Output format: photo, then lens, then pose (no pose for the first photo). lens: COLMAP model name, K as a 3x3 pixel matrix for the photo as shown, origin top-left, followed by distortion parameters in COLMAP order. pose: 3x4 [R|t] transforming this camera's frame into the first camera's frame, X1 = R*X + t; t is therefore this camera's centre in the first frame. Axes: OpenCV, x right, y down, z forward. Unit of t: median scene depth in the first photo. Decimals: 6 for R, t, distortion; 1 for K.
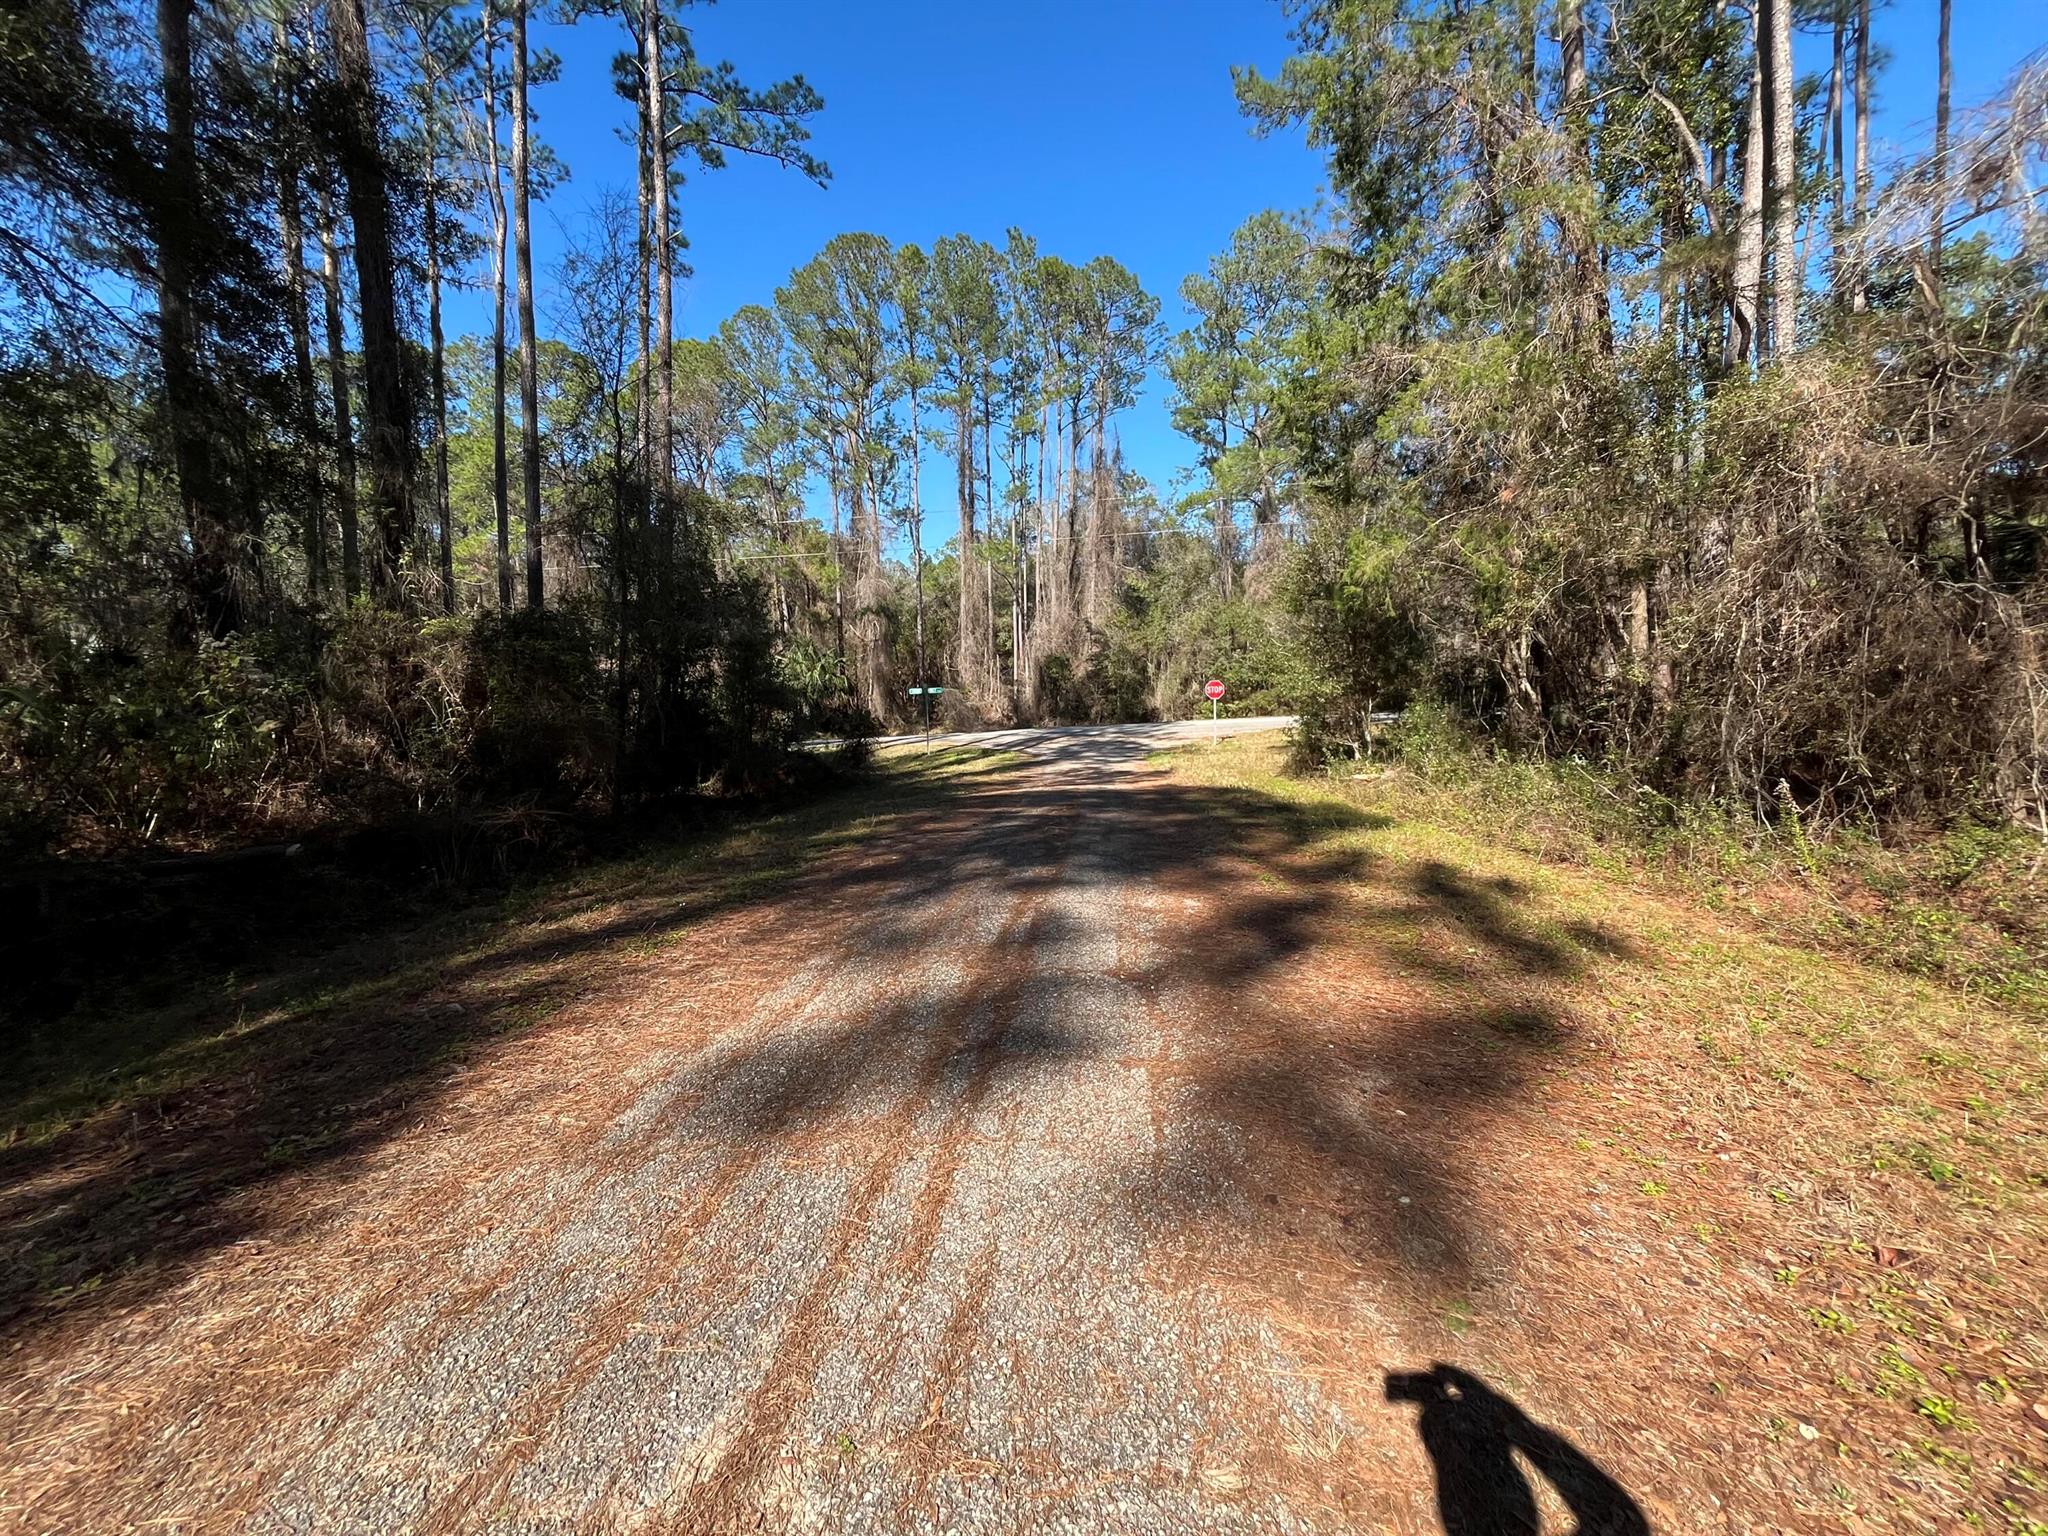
lens RADIAL K [[818.5, 0, 1017.8], [0, 818.5, 759.6], [0, 0, 1]] dist [-0.002848, -0.000183]
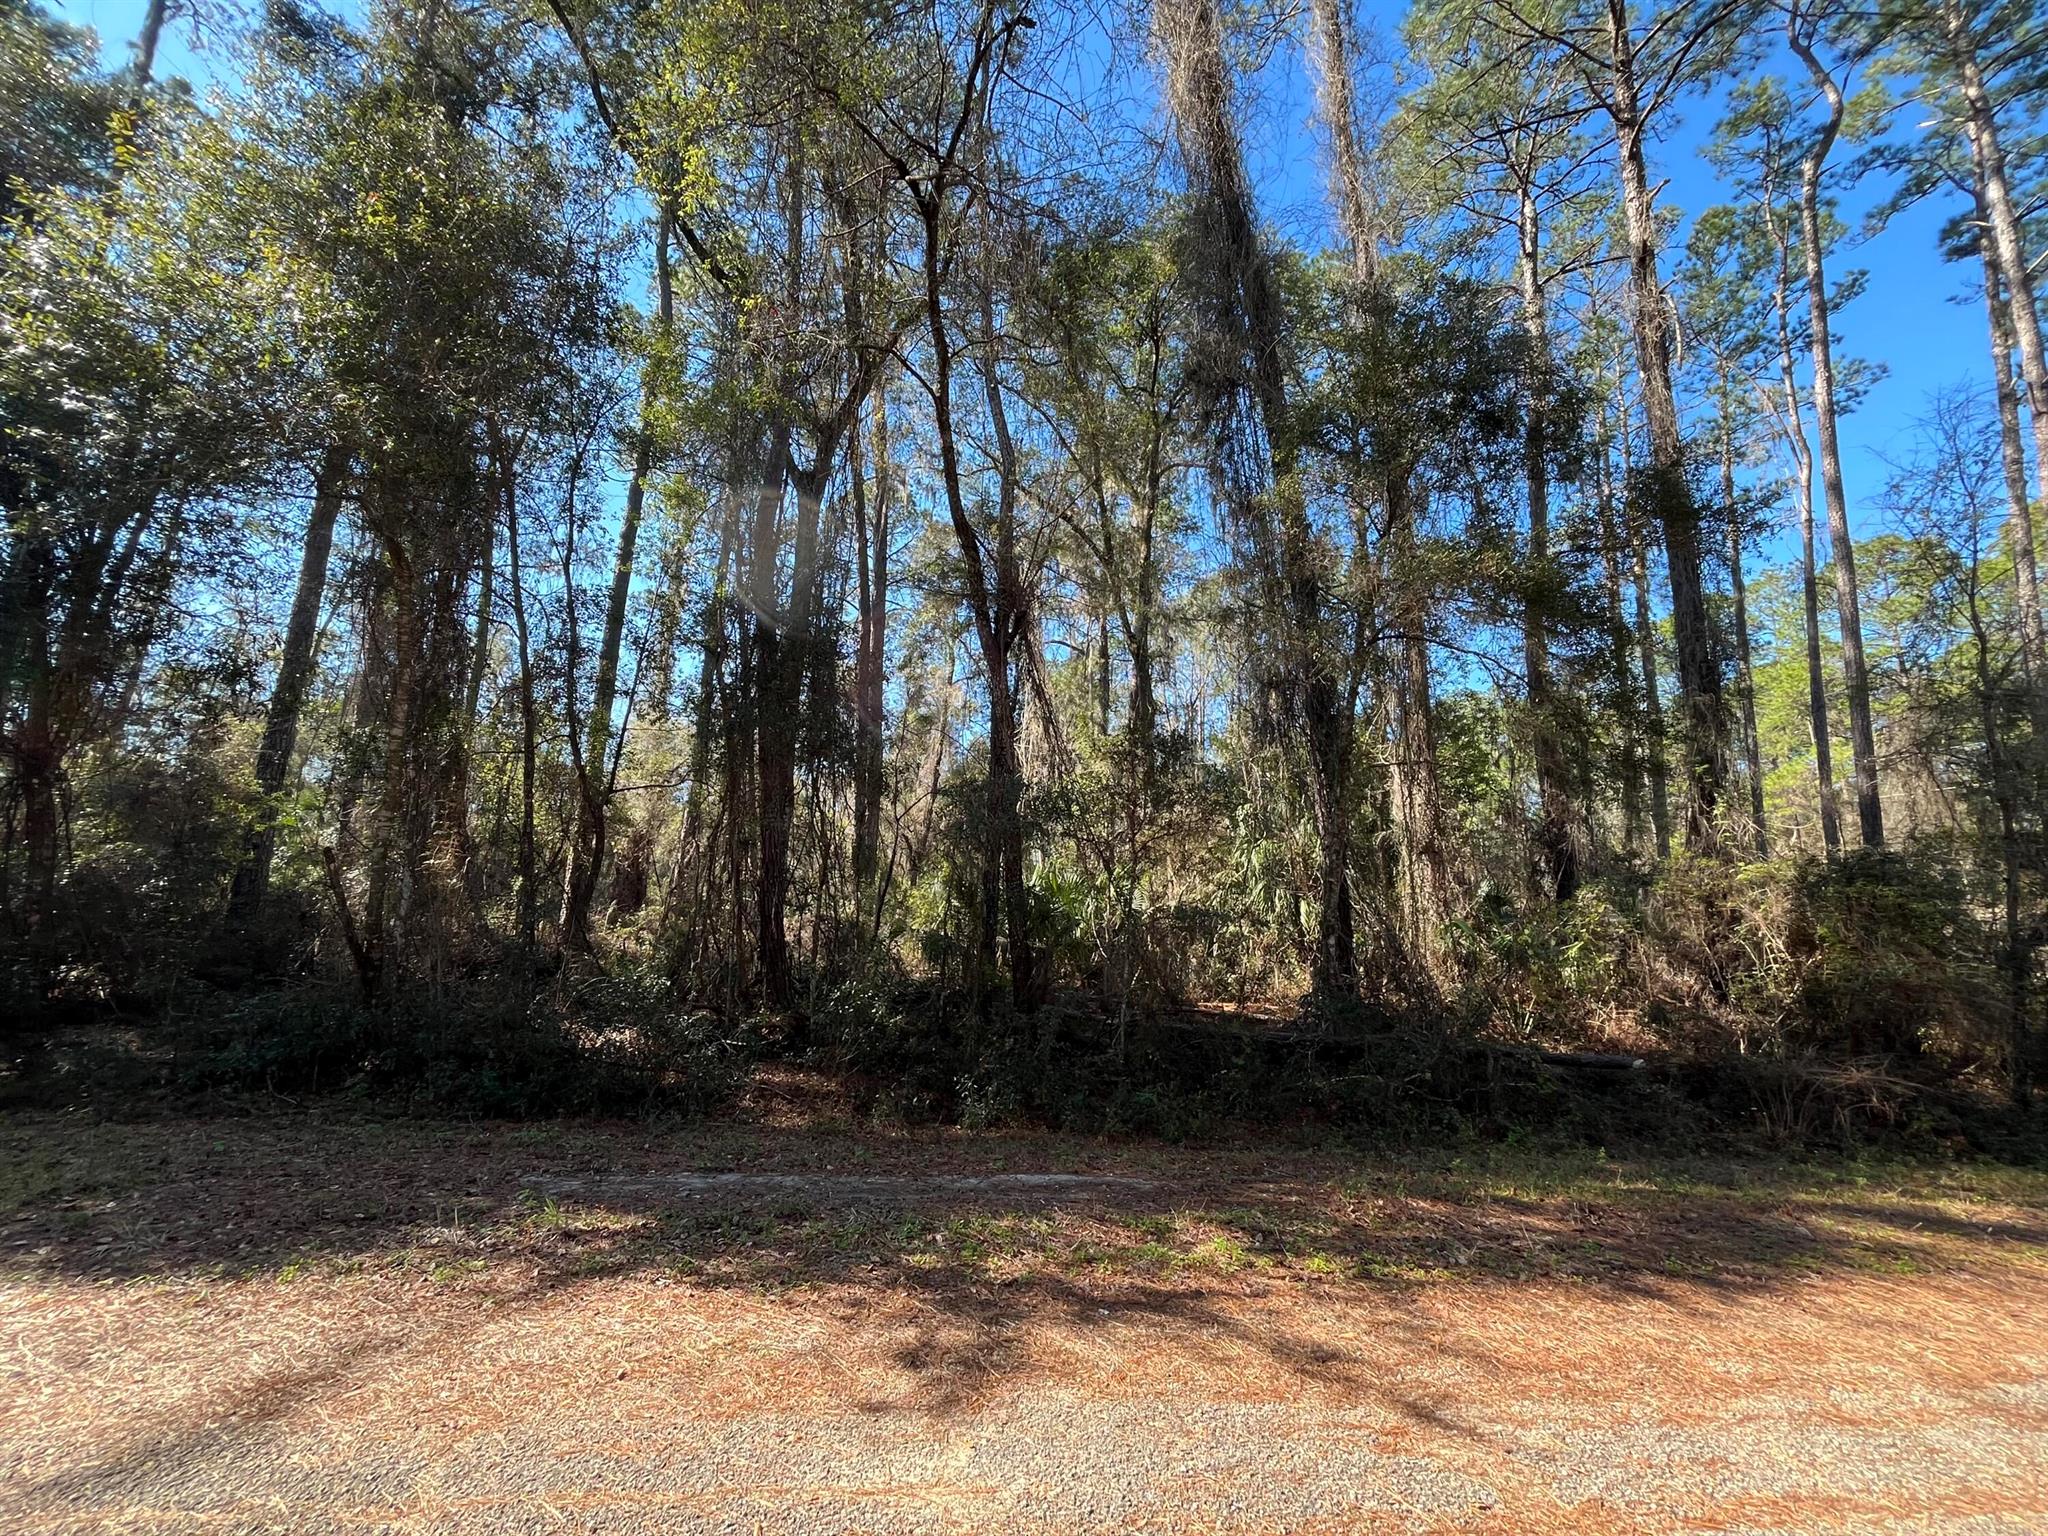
lens RADIAL K [[818.5, 0, 1016.4], [0, 818.5, 766.6], [0, 0, 1]] dist [-0.002848, -0.000183]
pose [[0.232578, -0.147056, -0.961396, 0.071389], [-0.124629, 0.975847, -0.179417, 0.006240], [0.964560, 0.161546, 0.208633, -0.118022]]
